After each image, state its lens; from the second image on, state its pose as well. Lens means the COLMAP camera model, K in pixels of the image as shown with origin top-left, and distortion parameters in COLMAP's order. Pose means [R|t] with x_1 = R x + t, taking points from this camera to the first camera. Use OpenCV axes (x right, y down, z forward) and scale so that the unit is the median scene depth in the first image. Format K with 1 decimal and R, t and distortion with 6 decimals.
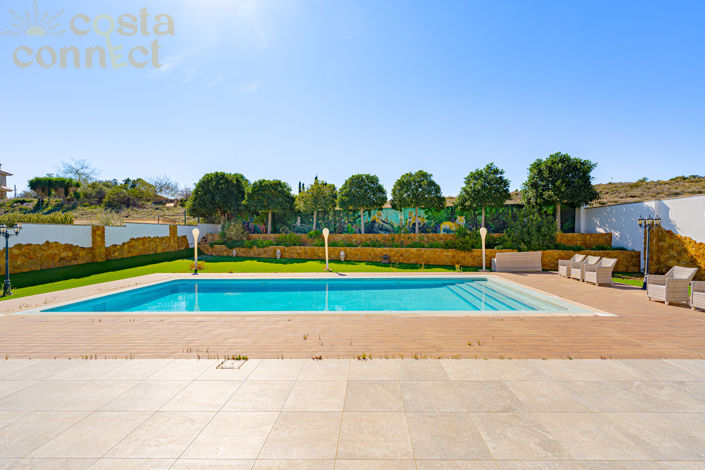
lens RADIAL K [[291.9, 0, 372.6], [0, 291.9, 237.3], [0, 0, 1]] dist [0.001795, -0.000591]
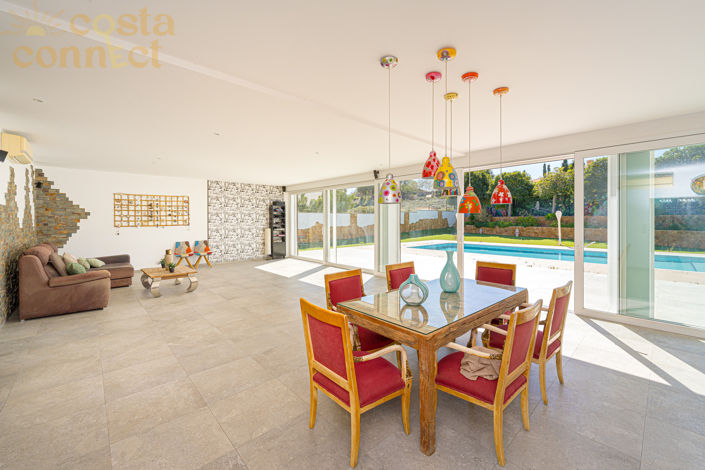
lens RADIAL K [[291.9, 0, 349.9], [0, 291.9, 220.1], [0, 0, 1]] dist [0.001795, -0.000591]
pose [[0.666192, 0.002676, -0.745776, 0.123730], [-0.008409, 0.999957, -0.003923, 0.014423], [0.745733, 0.008885, 0.666186, -0.339943]]
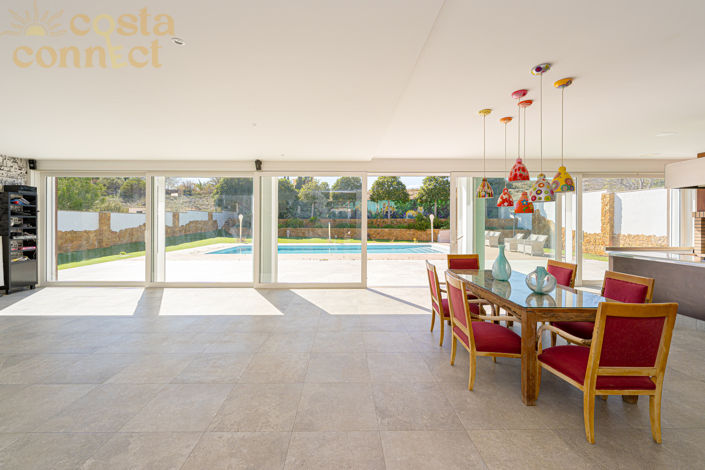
lens RADIAL K [[291.9, 0, 347.4], [0, 291.9, 223.9], [0, 0, 1]] dist [0.001795, -0.000591]
pose [[0.999948, 0.003465, 0.009544, -0.057829], [-0.003422, 0.999984, -0.004556, 0.017512], [-0.009560, 0.004523, 0.999944, -0.378165]]
